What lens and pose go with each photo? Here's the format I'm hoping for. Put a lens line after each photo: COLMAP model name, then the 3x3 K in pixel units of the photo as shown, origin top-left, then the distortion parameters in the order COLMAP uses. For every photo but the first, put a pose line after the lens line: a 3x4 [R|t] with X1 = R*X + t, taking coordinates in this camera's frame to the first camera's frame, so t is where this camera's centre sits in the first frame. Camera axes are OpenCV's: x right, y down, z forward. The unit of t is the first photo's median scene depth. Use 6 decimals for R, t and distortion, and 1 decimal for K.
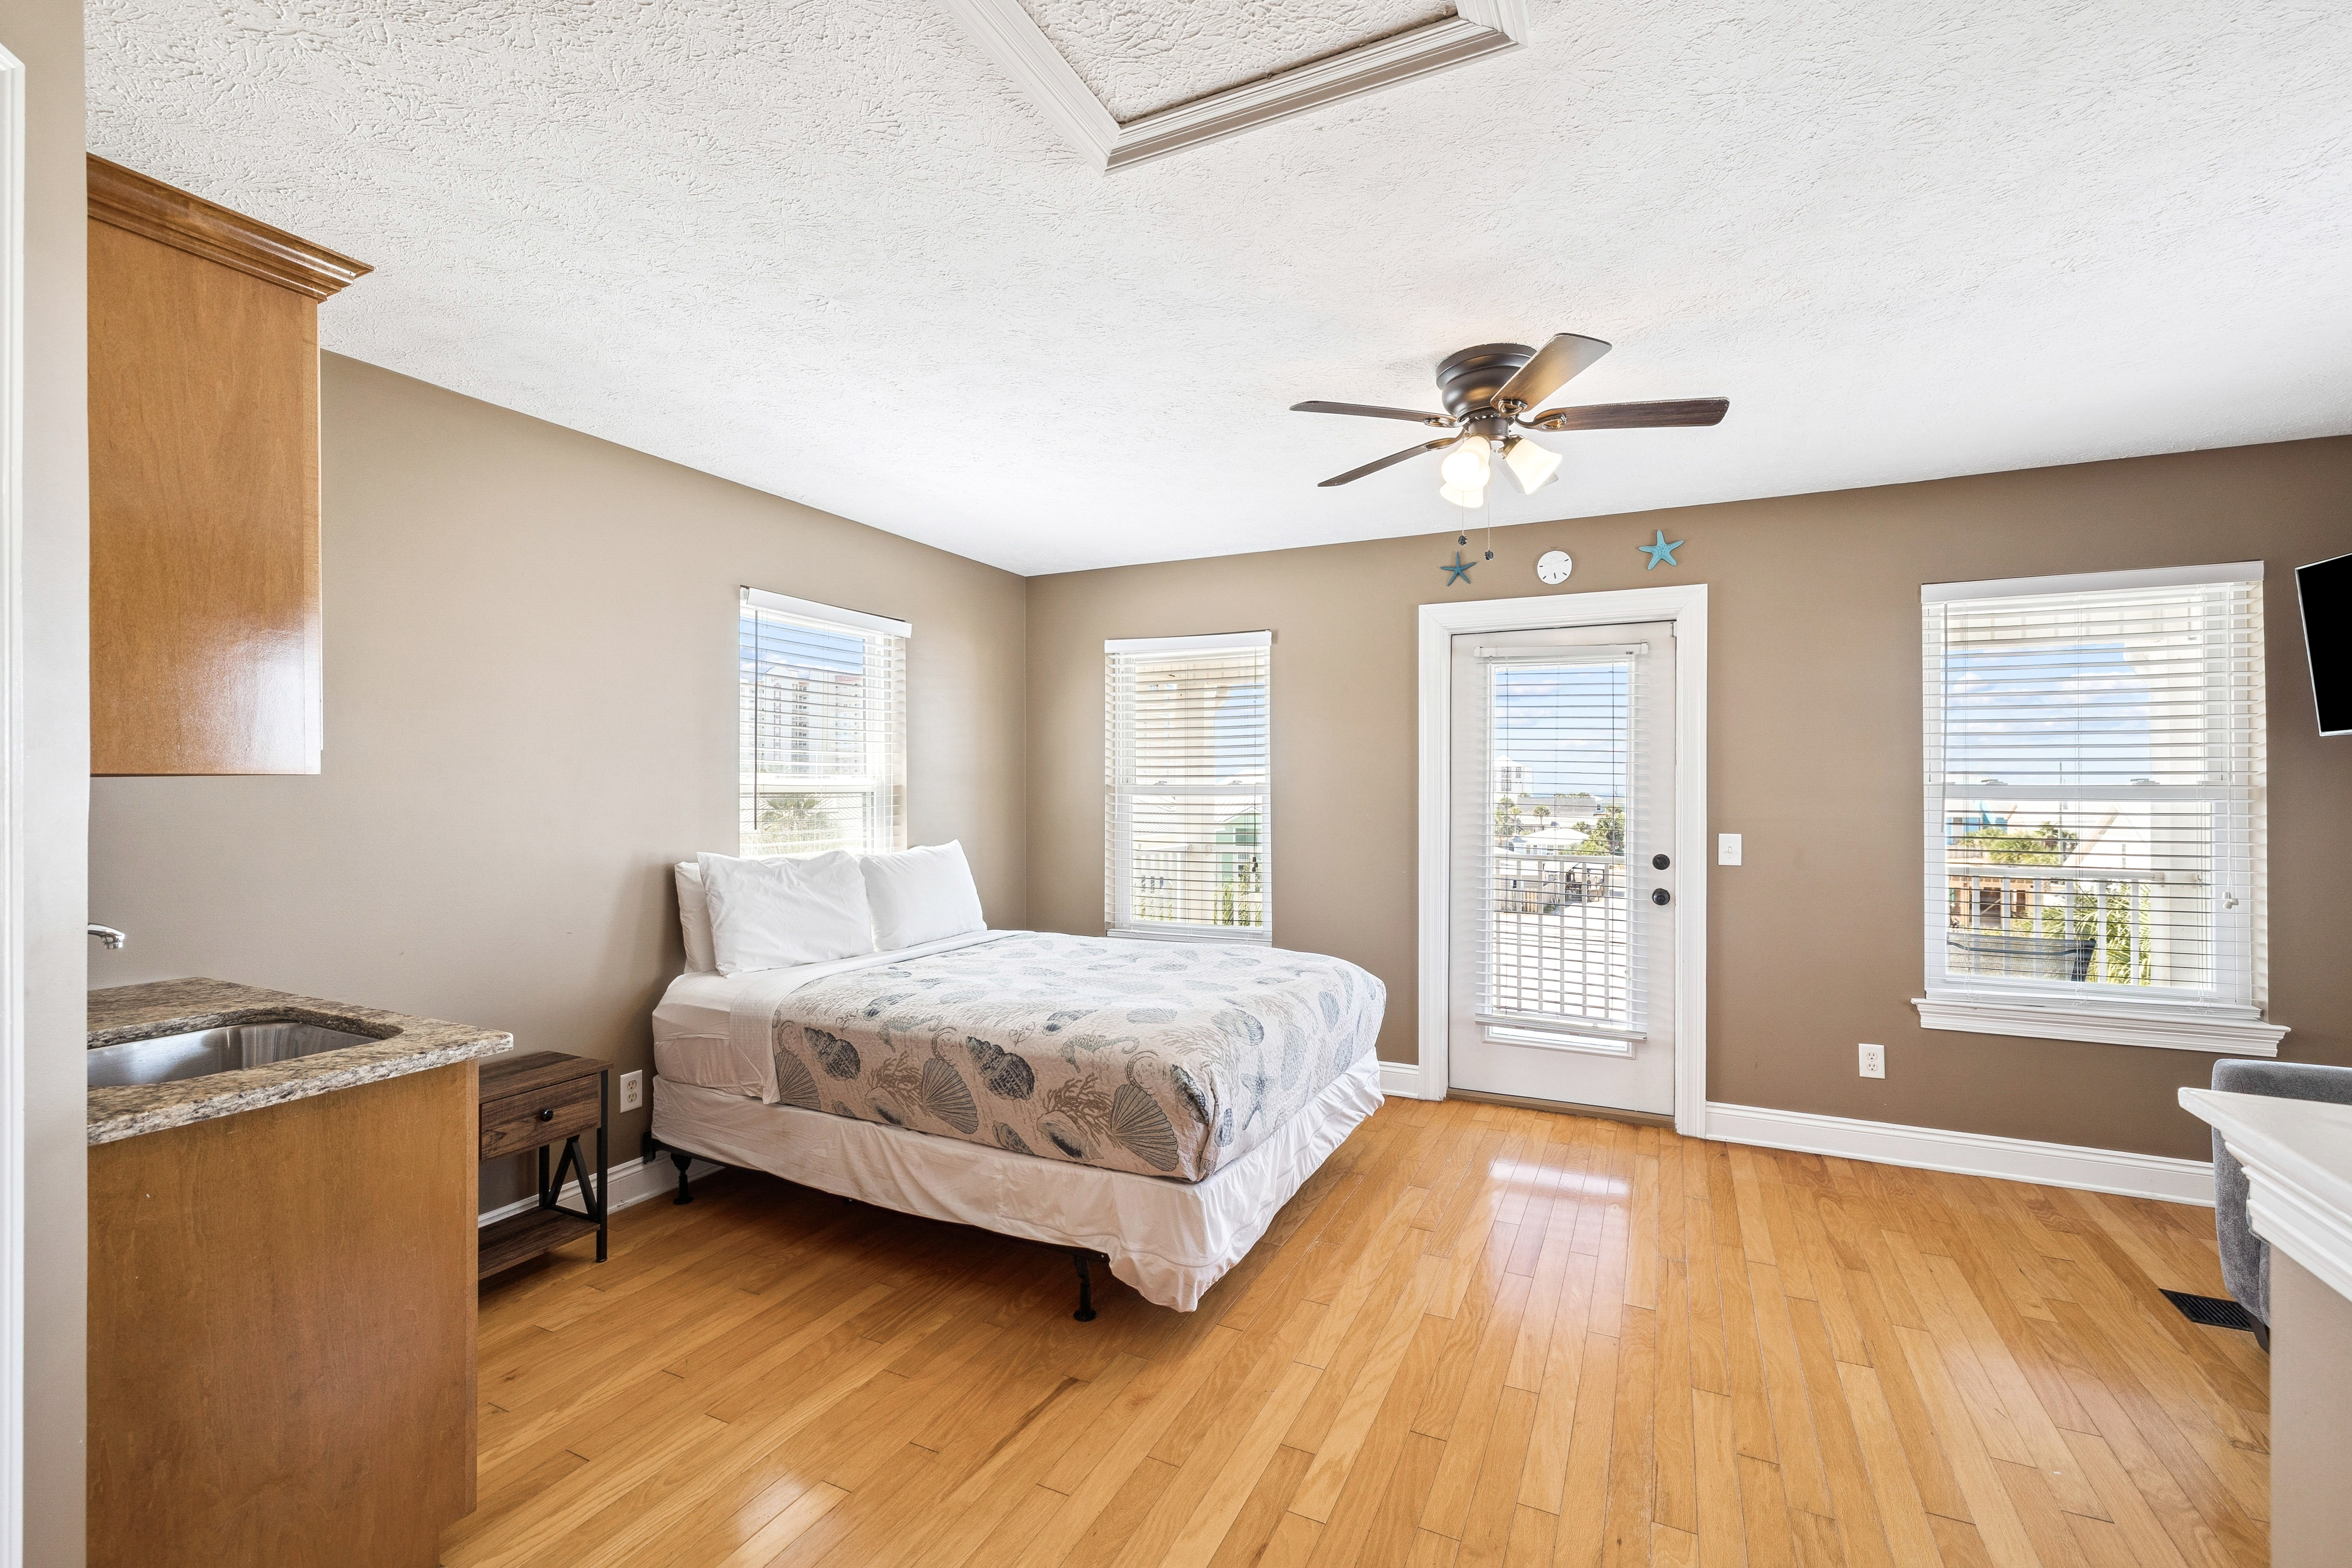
lens RADIAL K [[1004.3, 0, 1168.6], [0, 1004.3, 787.7], [0, 0, 1]] dist [-0.001080, 0.001244]
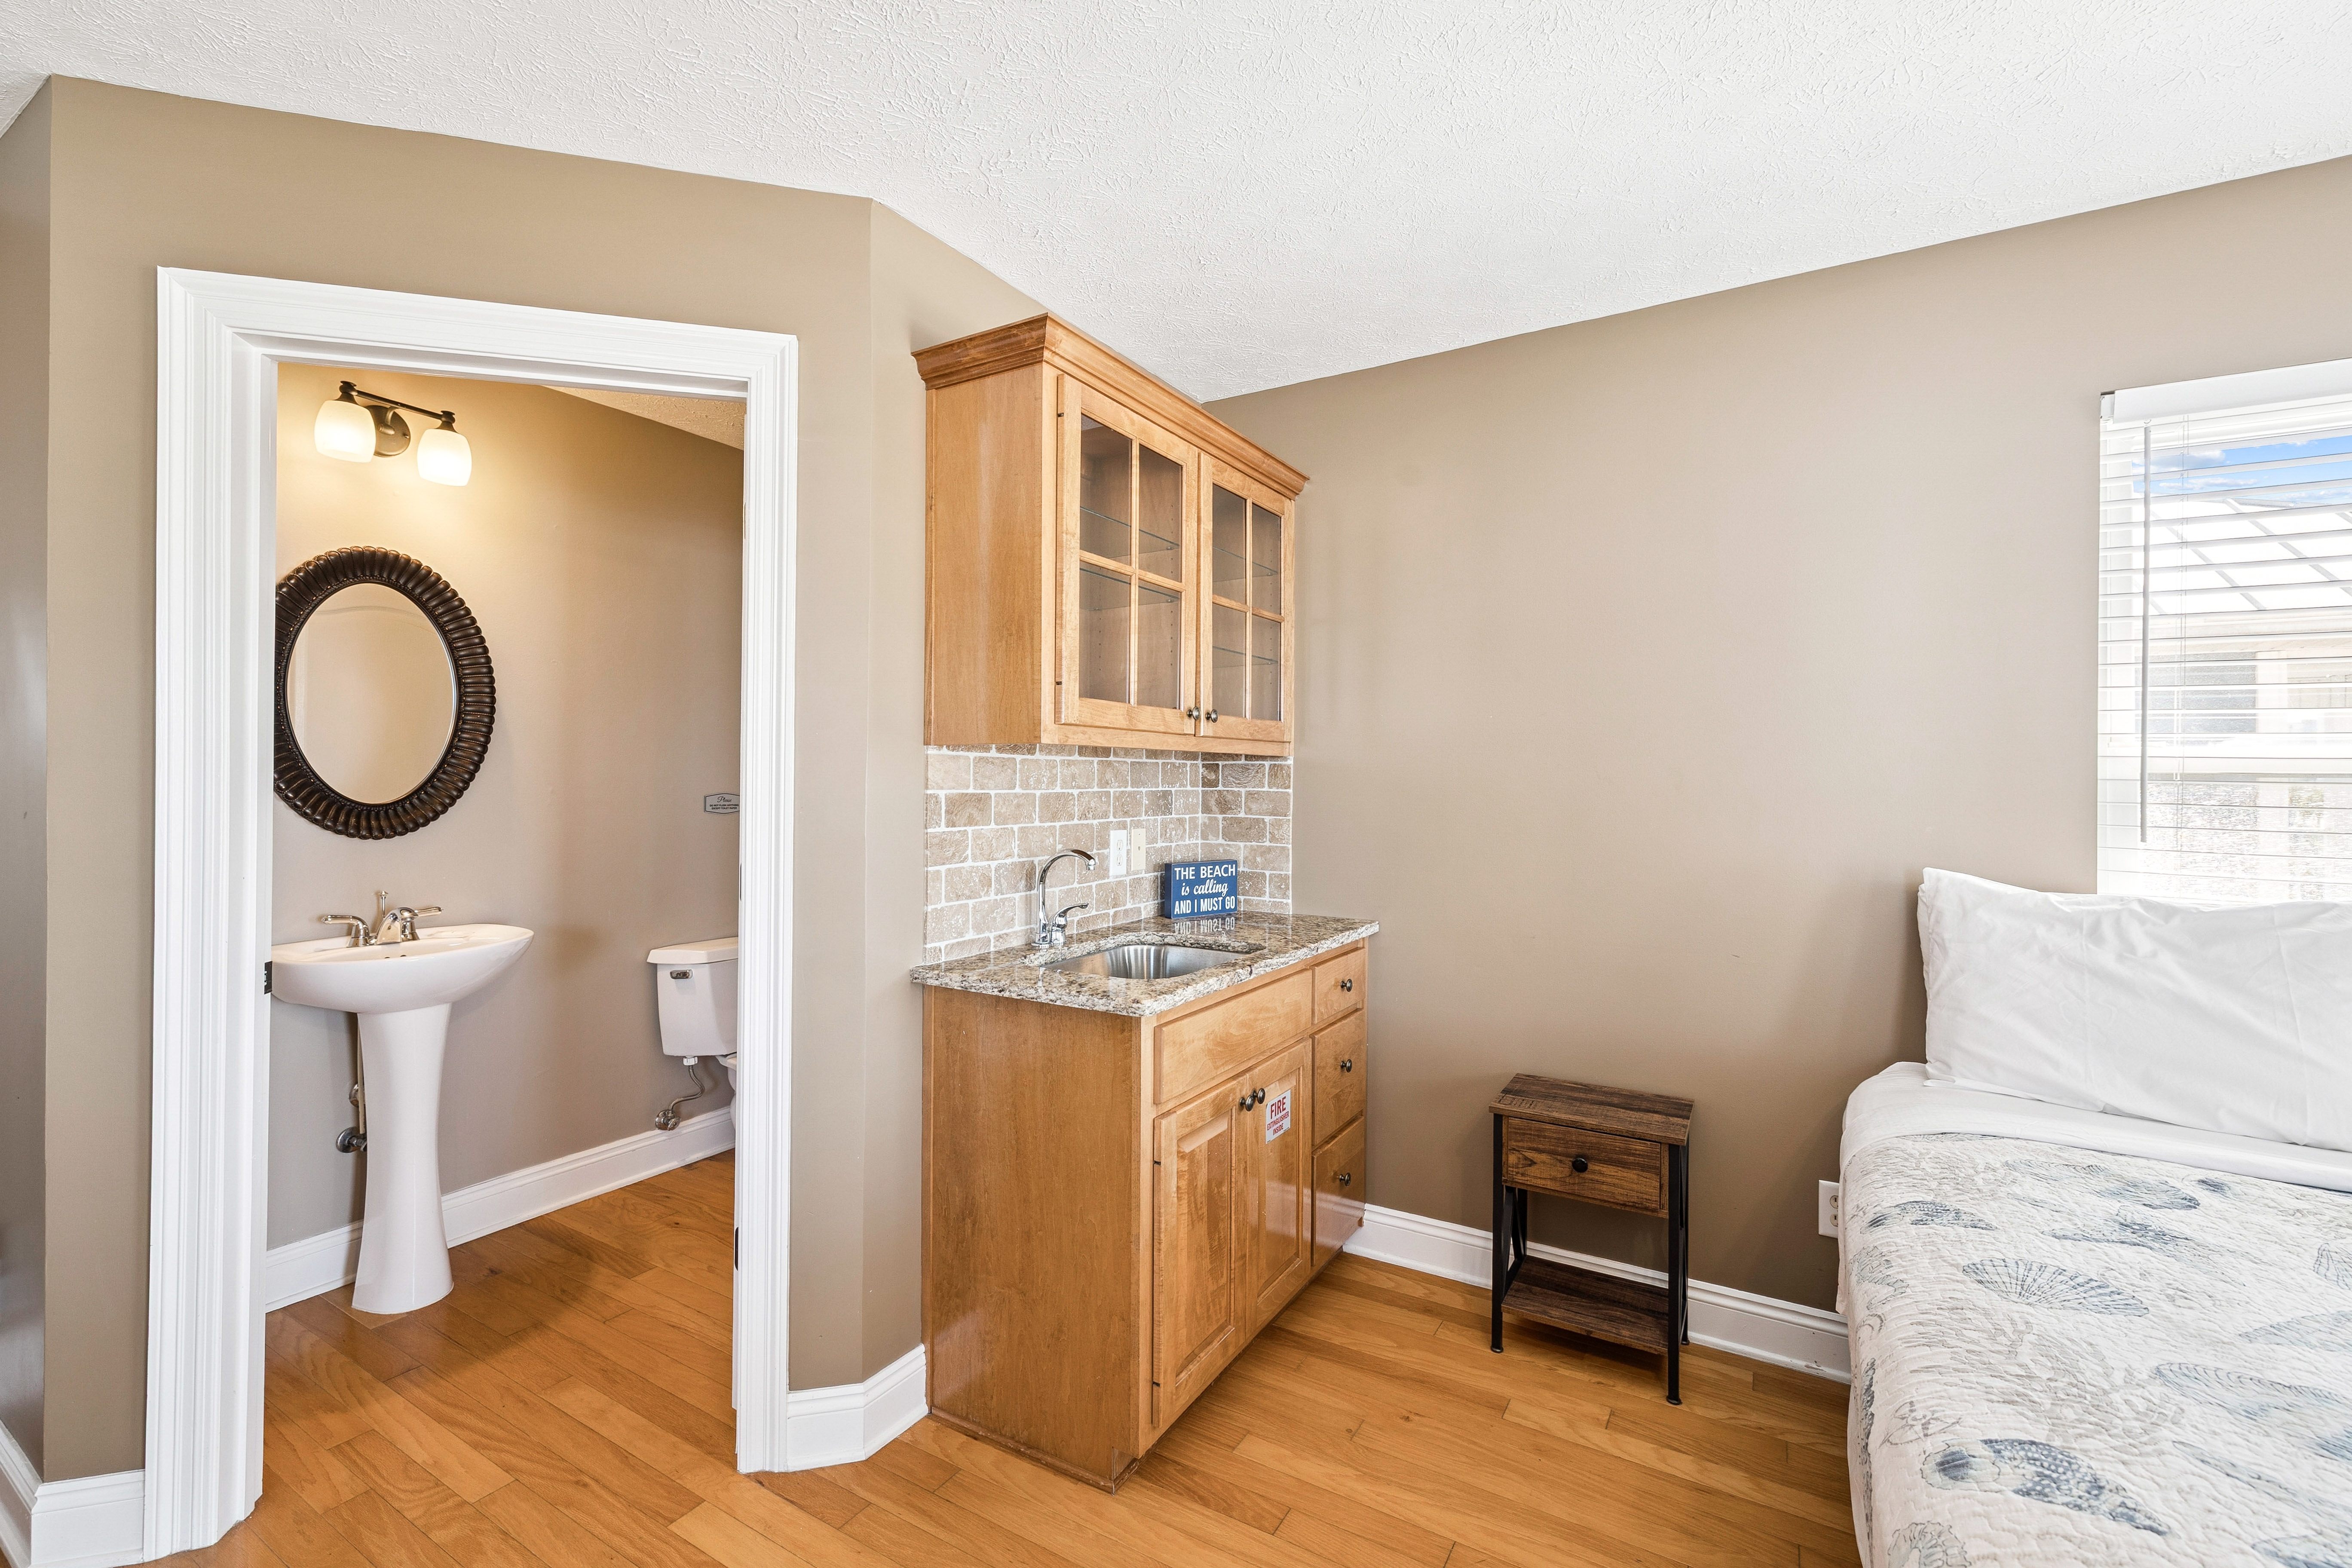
lens RADIAL K [[1004.3, 0, 1173.0], [0, 1004.3, 774.3], [0, 0, 1]] dist [-0.001080, 0.001244]
pose [[-0.082036, -0.003900, -0.996622, 0.162627], [-0.008091, 0.999962, -0.003247, 0.012052], [0.996597, 0.007798, -0.082064, 0.548122]]
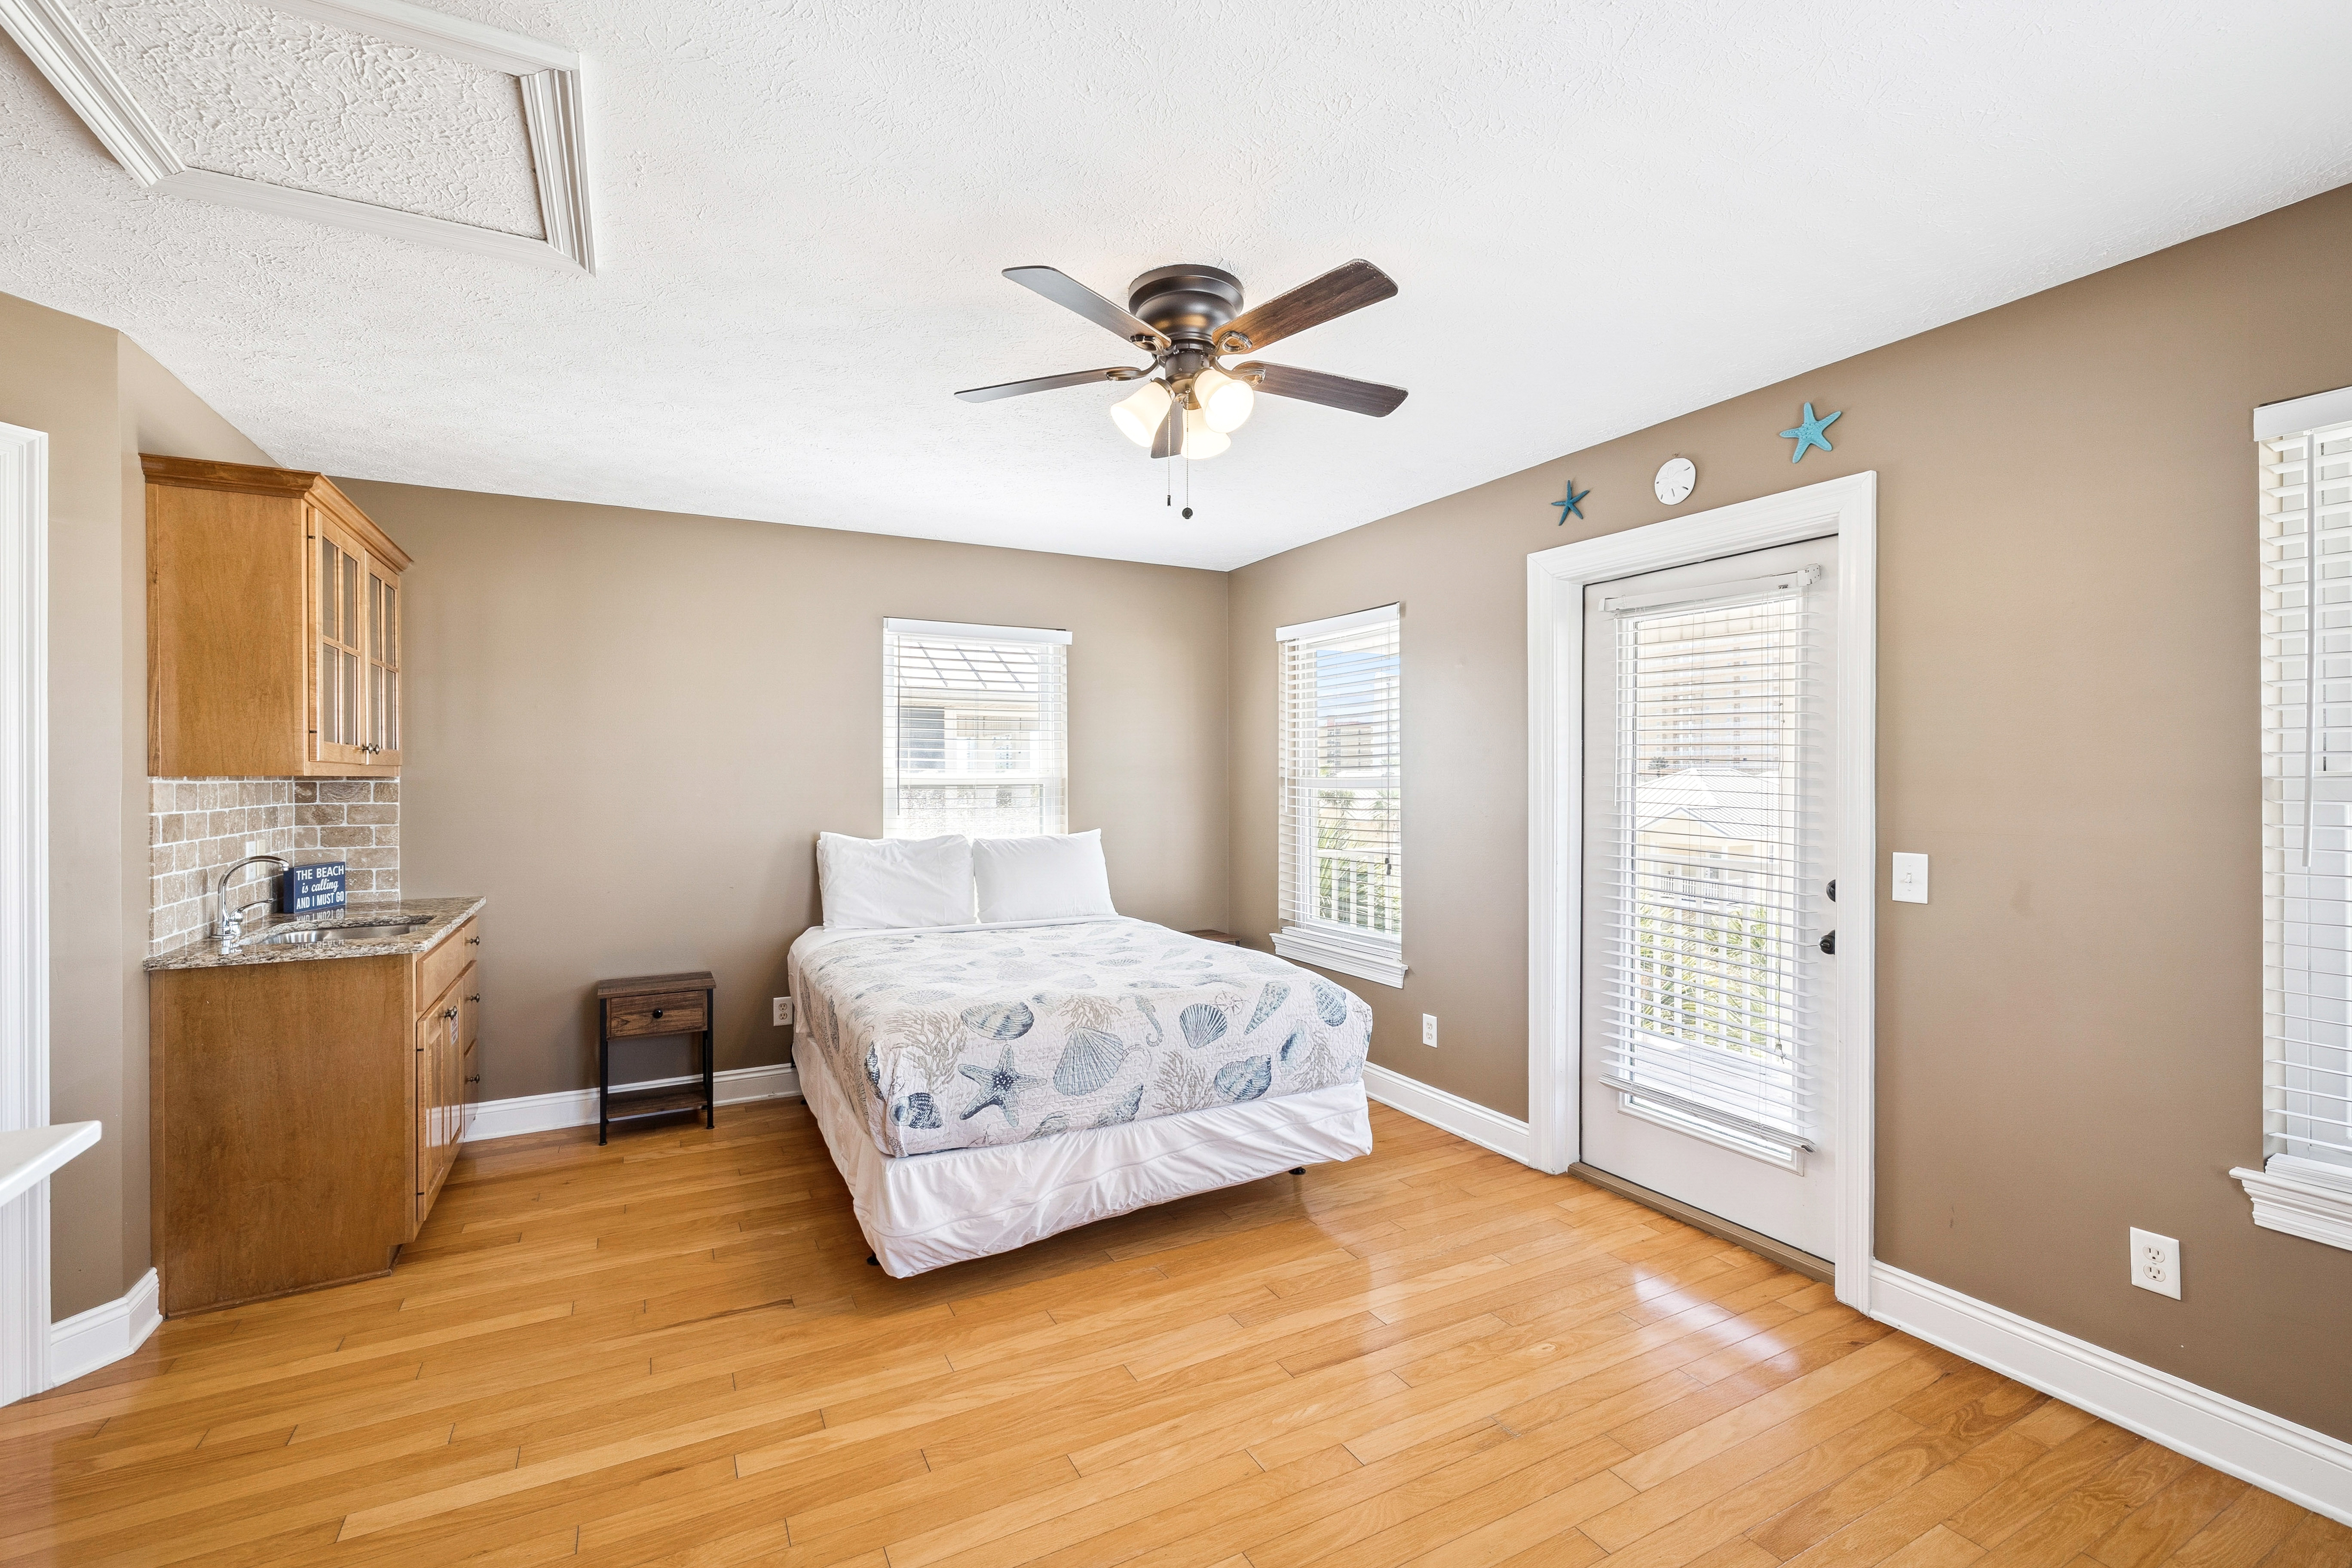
lens RADIAL K [[1004.3, 0, 1162.0], [0, 1004.3, 780.1], [0, 0, 1]] dist [-0.001080, 0.001244]
pose [[0.806563, 0.000050, -0.591149, 0.584560], [0.001440, 0.999997, 0.002049, -0.003020], [0.591147, -0.002504, 0.806560, 0.209748]]
